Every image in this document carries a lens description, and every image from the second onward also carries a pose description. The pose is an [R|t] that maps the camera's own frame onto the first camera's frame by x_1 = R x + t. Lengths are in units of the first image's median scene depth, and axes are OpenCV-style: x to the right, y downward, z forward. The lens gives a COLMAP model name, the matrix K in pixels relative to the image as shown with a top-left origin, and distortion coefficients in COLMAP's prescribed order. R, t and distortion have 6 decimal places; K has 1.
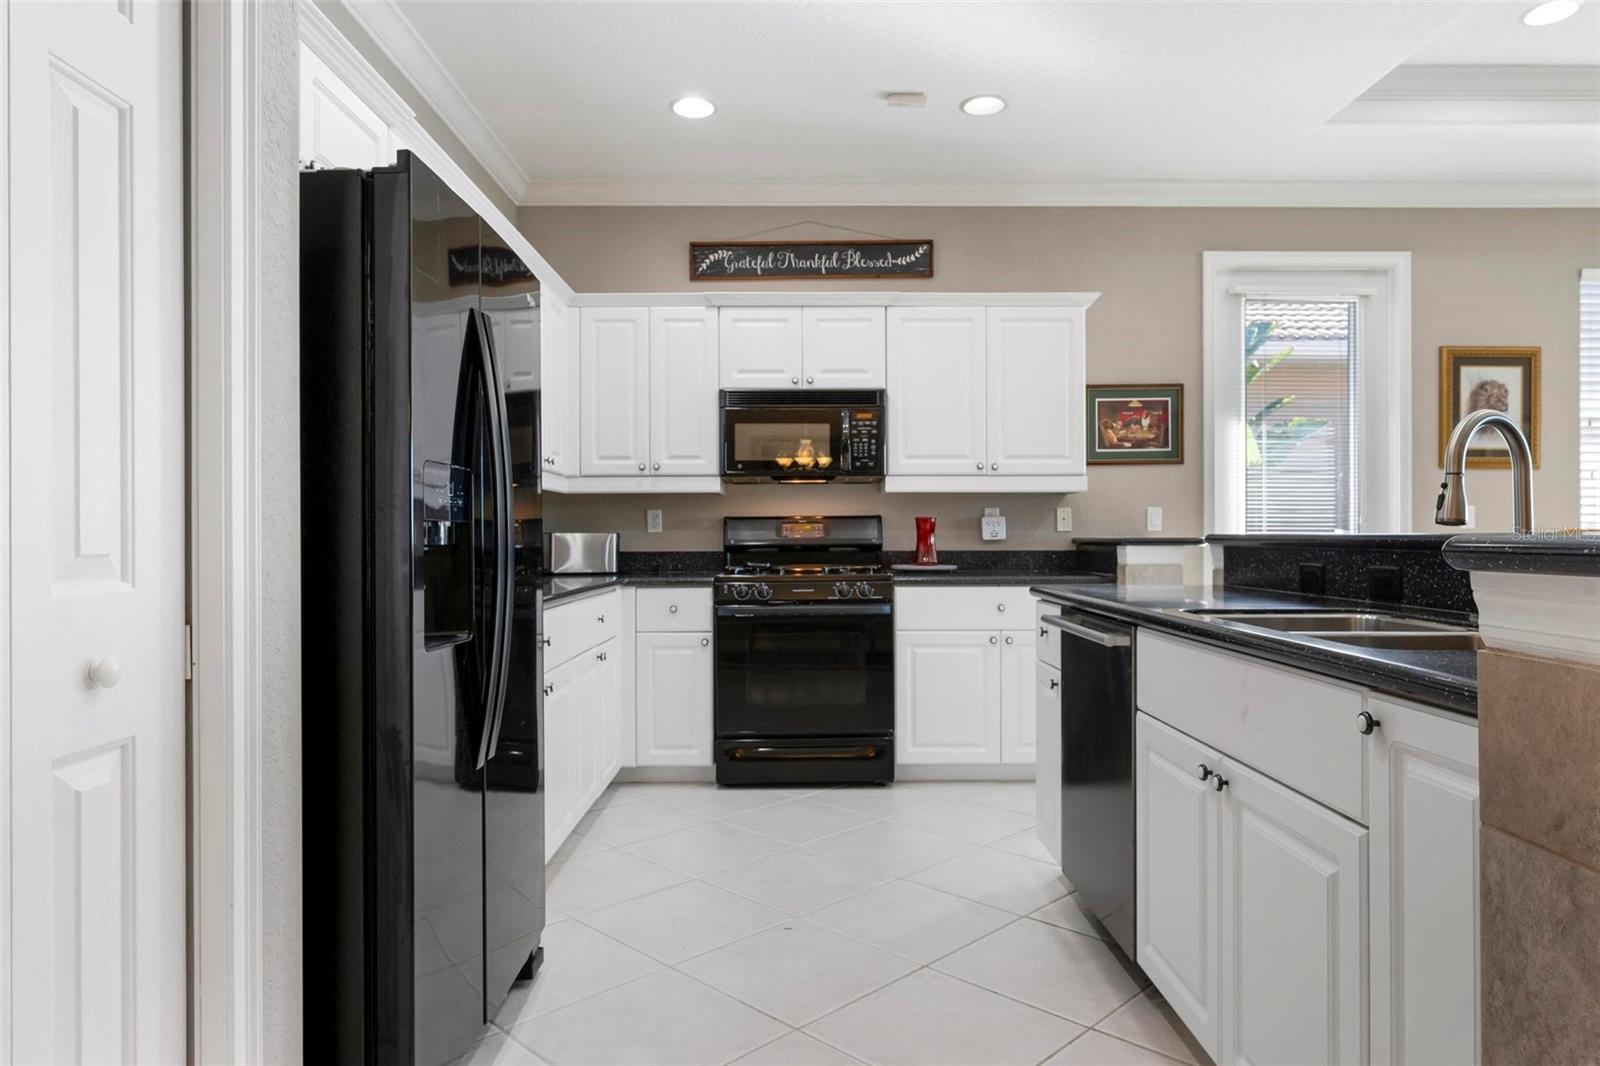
lens RADIAL K [[980.2, 0, 809.5], [0, 980.2, 532.2], [0, 0, 1]] dist [-0.000127, -0.000086]
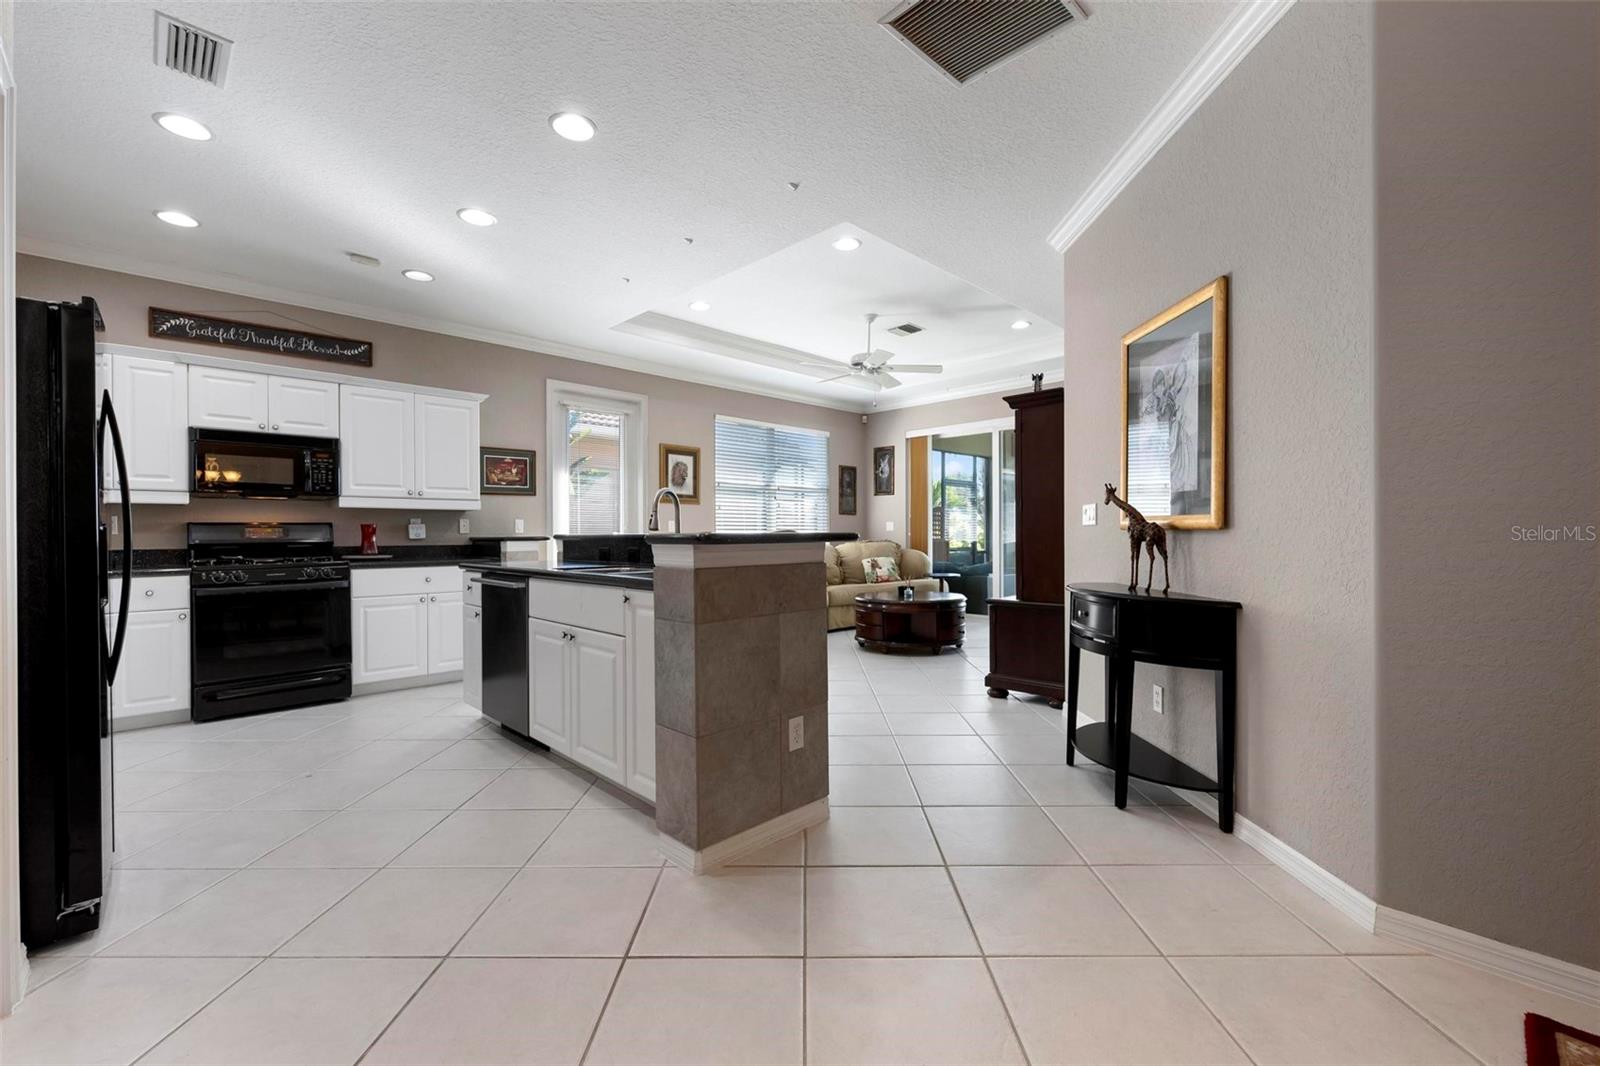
lens RADIAL K [[659.1, 0, 800.0], [0, 659.1, 533.0], [0, 0, 1]] dist [-0.000806, -0.000288]
pose [[0.718292, -0.000520, 0.695742, -0.116570], [0.001756, 0.999998, -0.001066, 0.000789], [-0.695740, 0.001987, 0.718291, -0.213334]]
